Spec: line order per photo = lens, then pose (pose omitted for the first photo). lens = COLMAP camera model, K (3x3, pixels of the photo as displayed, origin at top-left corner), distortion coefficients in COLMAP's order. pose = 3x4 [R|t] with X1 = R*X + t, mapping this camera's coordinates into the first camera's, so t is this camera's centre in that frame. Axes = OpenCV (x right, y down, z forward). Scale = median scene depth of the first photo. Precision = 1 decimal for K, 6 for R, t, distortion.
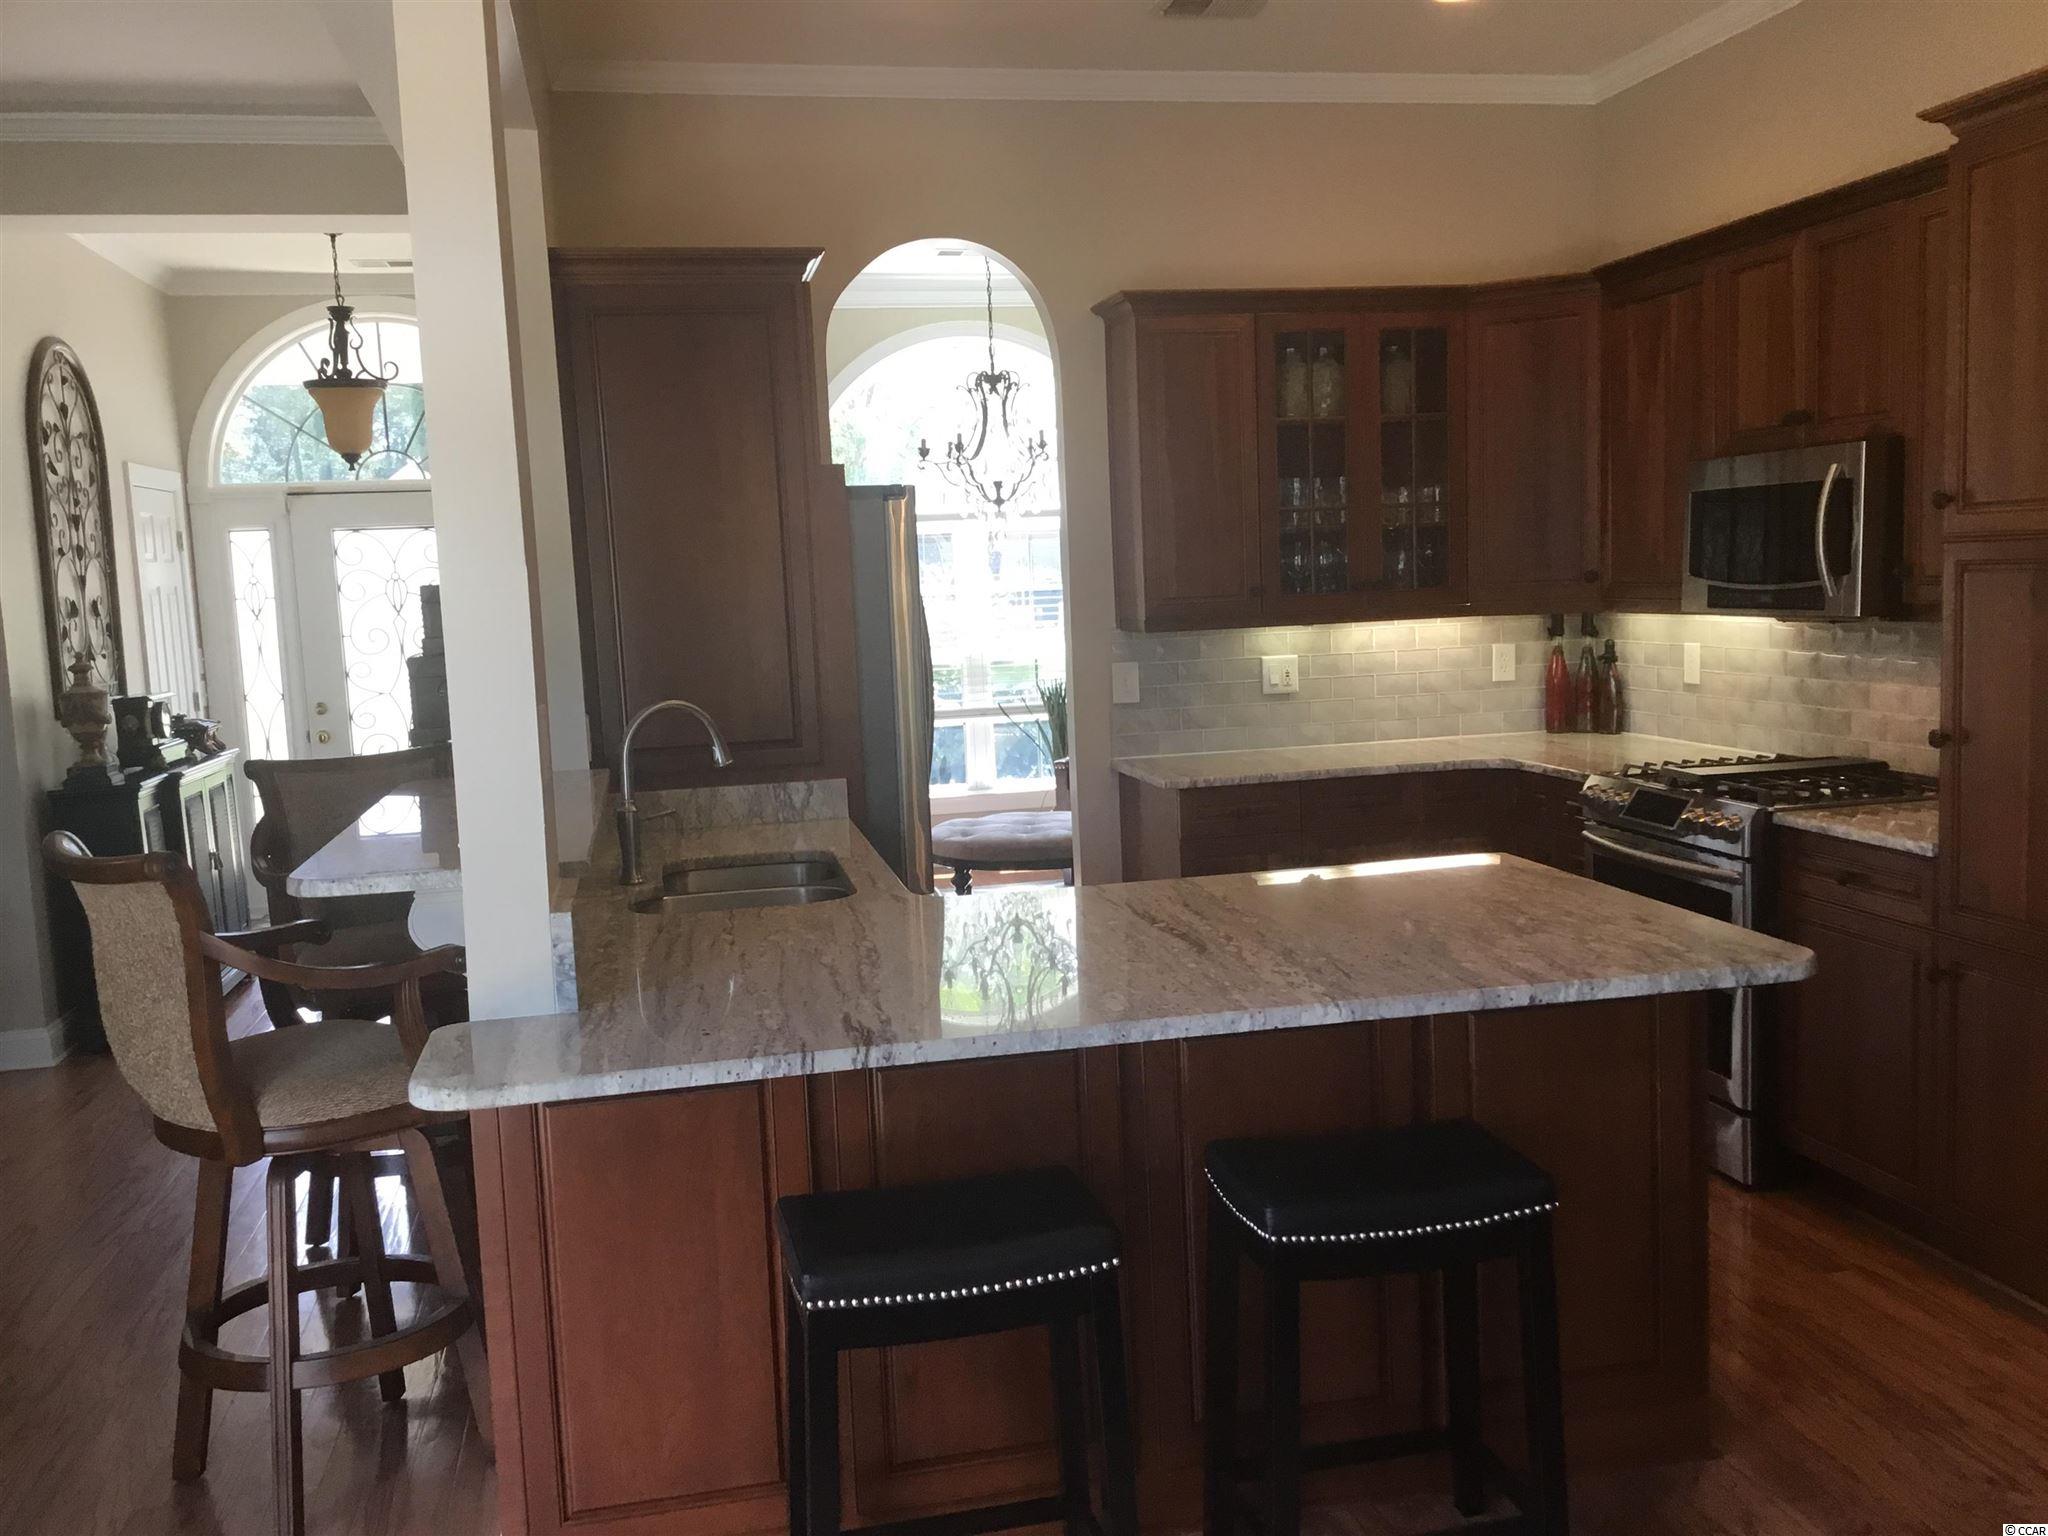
lens RADIAL K [[1810.5, 0, 1026.9], [0, 1810.5, 761.8], [0, 0, 1]] dist [0.086670, -0.149632]
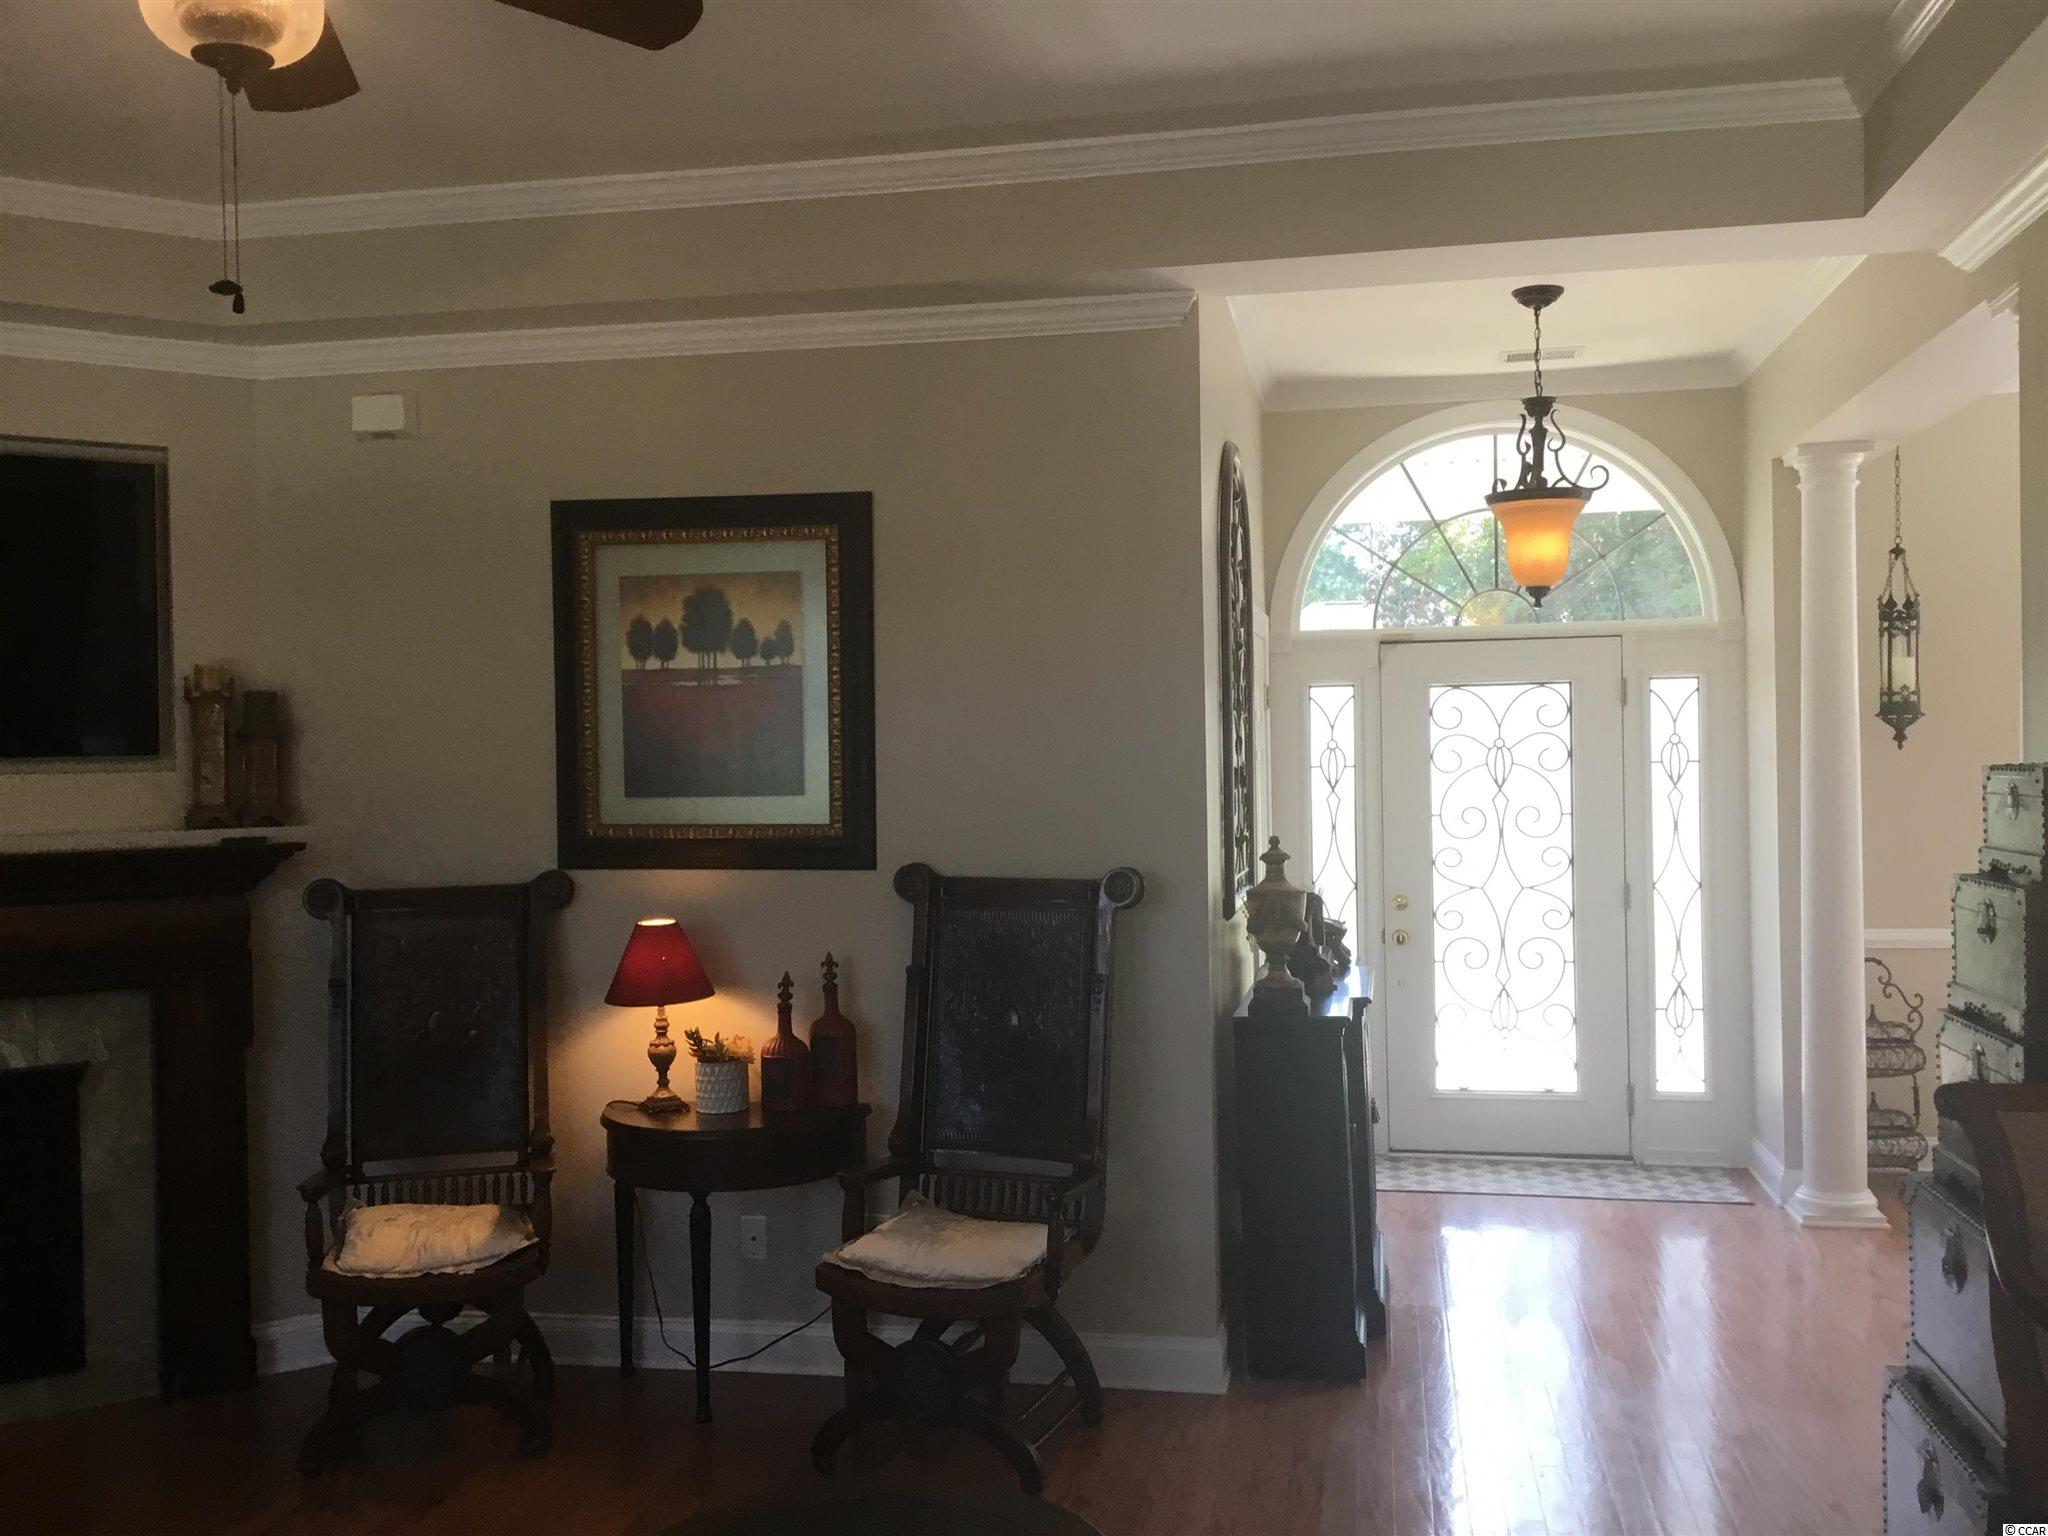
lens RADIAL K [[1810.5, 0, 1041.4], [0, 1810.5, 767.7], [0, 0, 1]] dist [0.086670, -0.149632]
pose [[0.924159, 0.022614, -0.381339, -0.269407], [-0.056215, 0.995429, -0.077204, -0.020804], [0.377850, 0.092786, 0.921206, 0.220742]]
